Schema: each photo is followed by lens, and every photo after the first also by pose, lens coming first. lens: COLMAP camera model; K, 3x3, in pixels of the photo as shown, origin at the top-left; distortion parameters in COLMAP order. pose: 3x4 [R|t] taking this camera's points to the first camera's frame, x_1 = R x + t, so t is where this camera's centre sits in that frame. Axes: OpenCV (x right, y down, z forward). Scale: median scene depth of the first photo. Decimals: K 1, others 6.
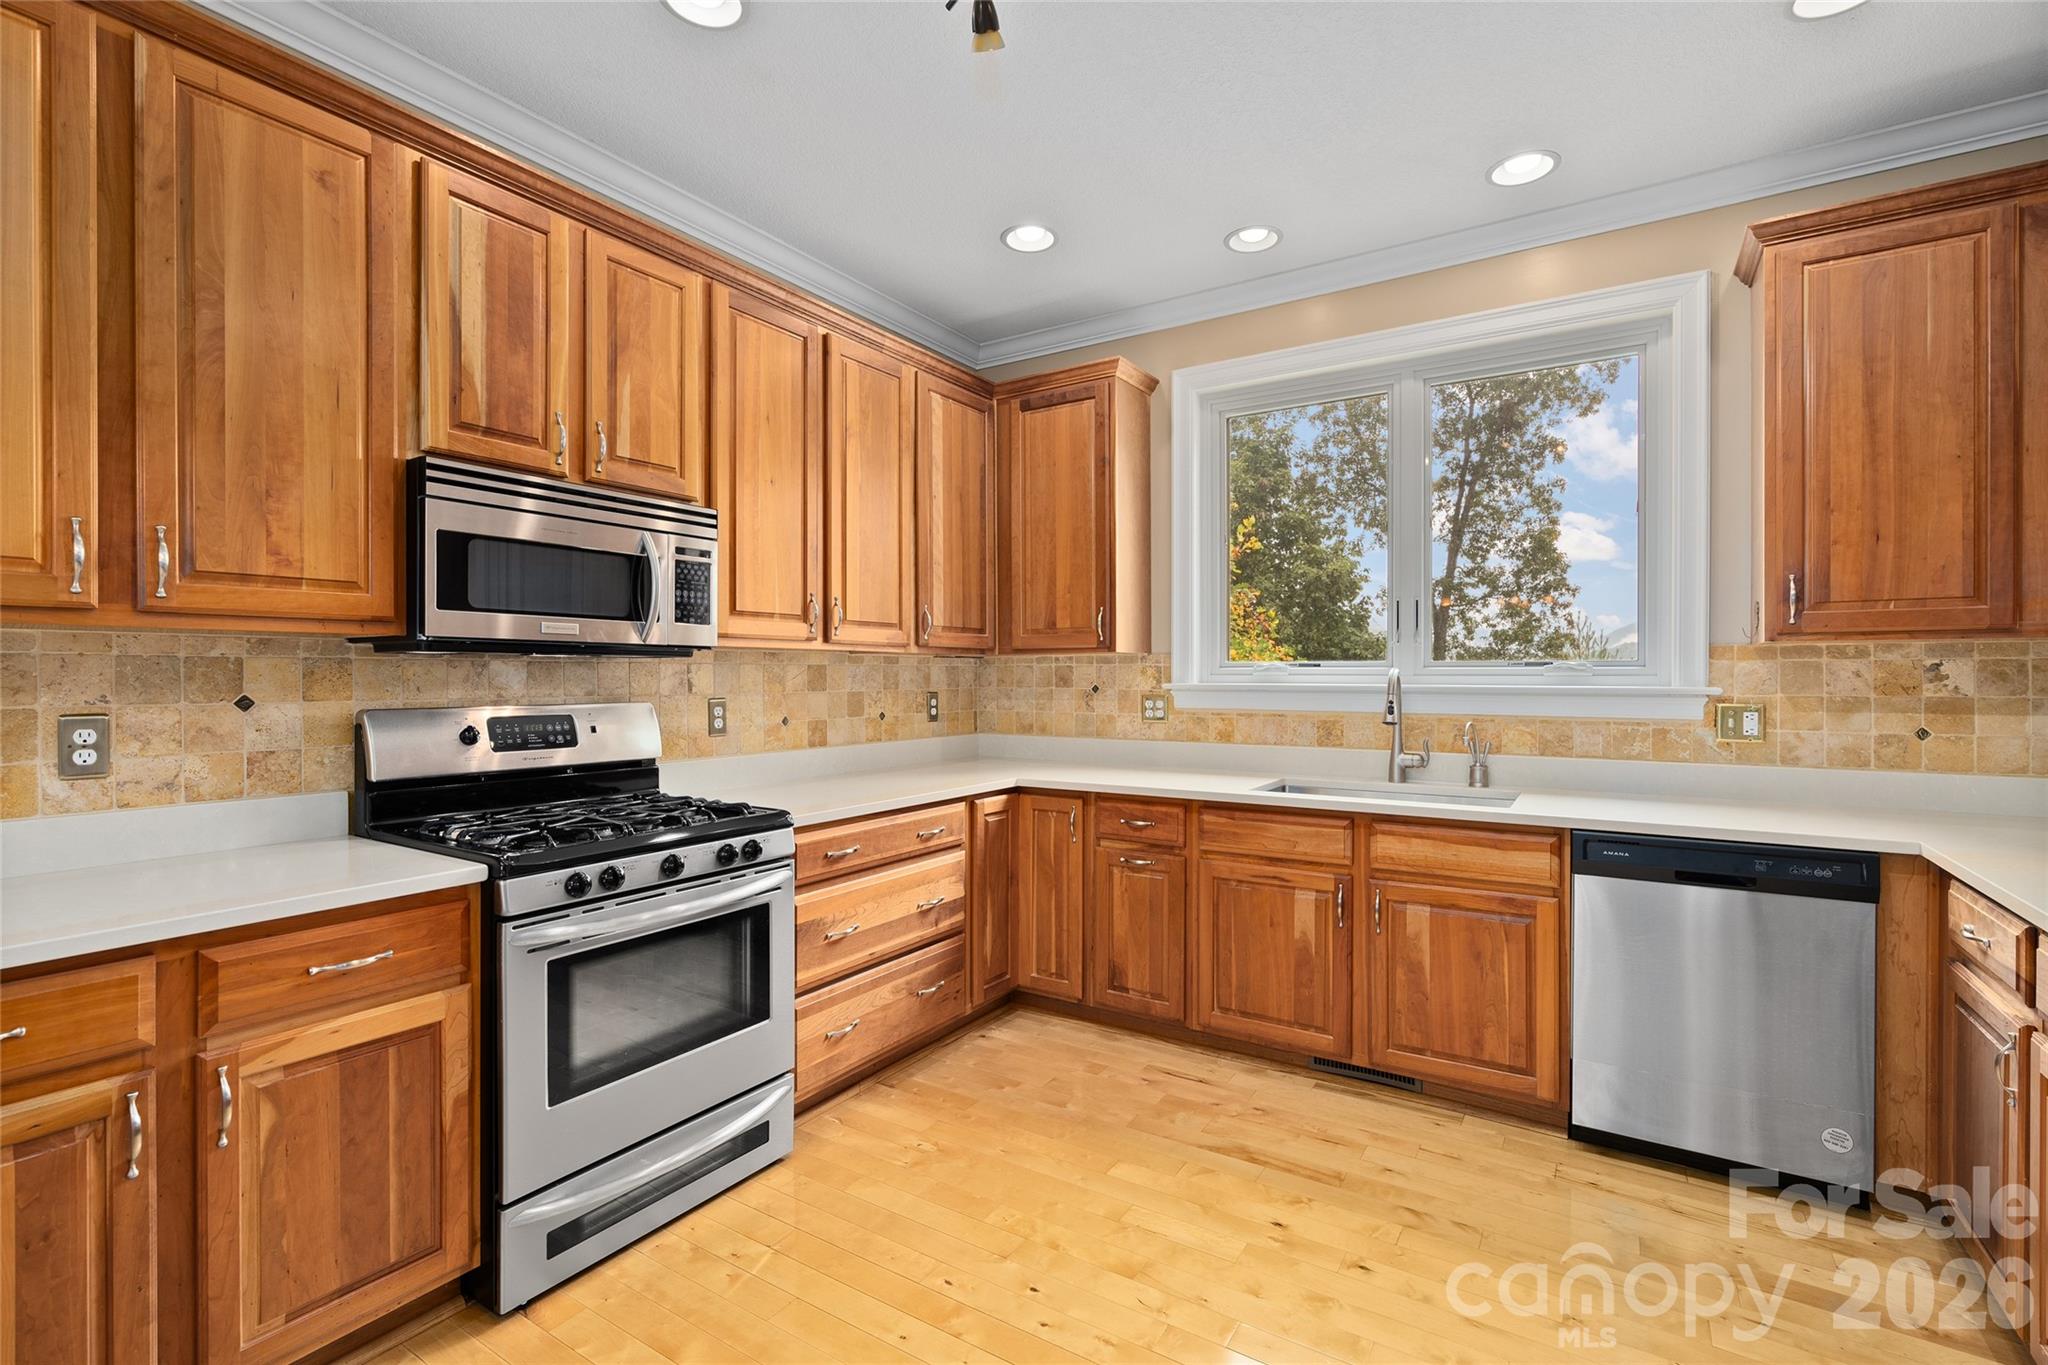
lens RADIAL K [[926.8, 0, 1022.0], [0, 926.8, 679.3], [0, 0, 1]] dist [-0.002121, 0.001163]
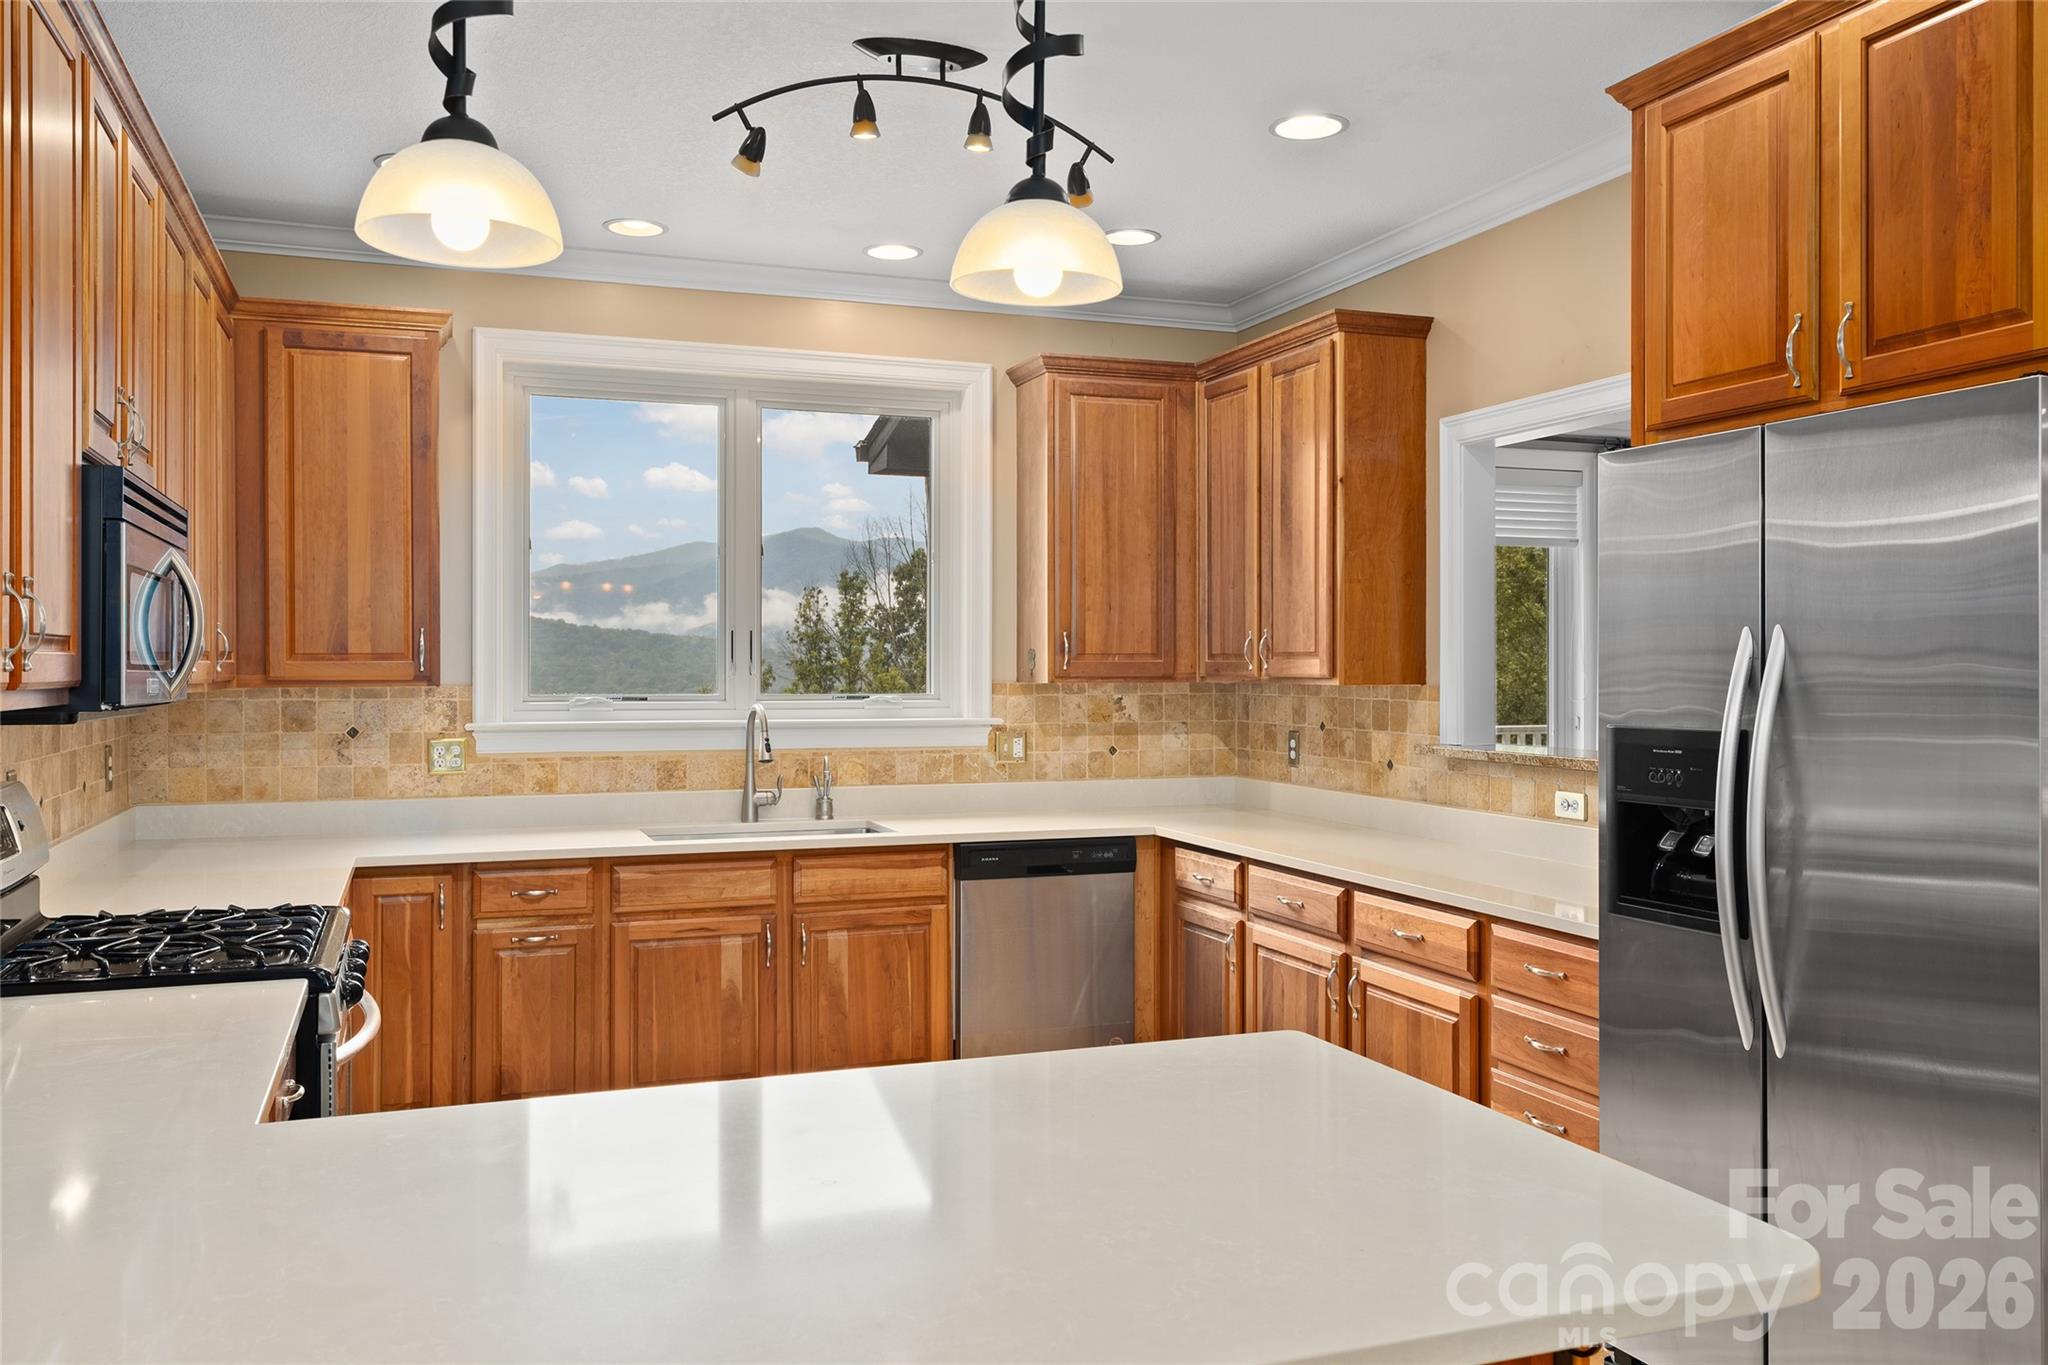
lens RADIAL K [[1627.5, 0, 1019.5], [0, 1627.5, 677.7], [0, 0, 1]] dist [0.002929, 0.002270]
pose [[0.595828, -0.005444, 0.803094, -0.903792], [0.004069, 0.999985, 0.003760, -0.050487], [-0.803102, 0.001027, 0.595841, -0.266241]]
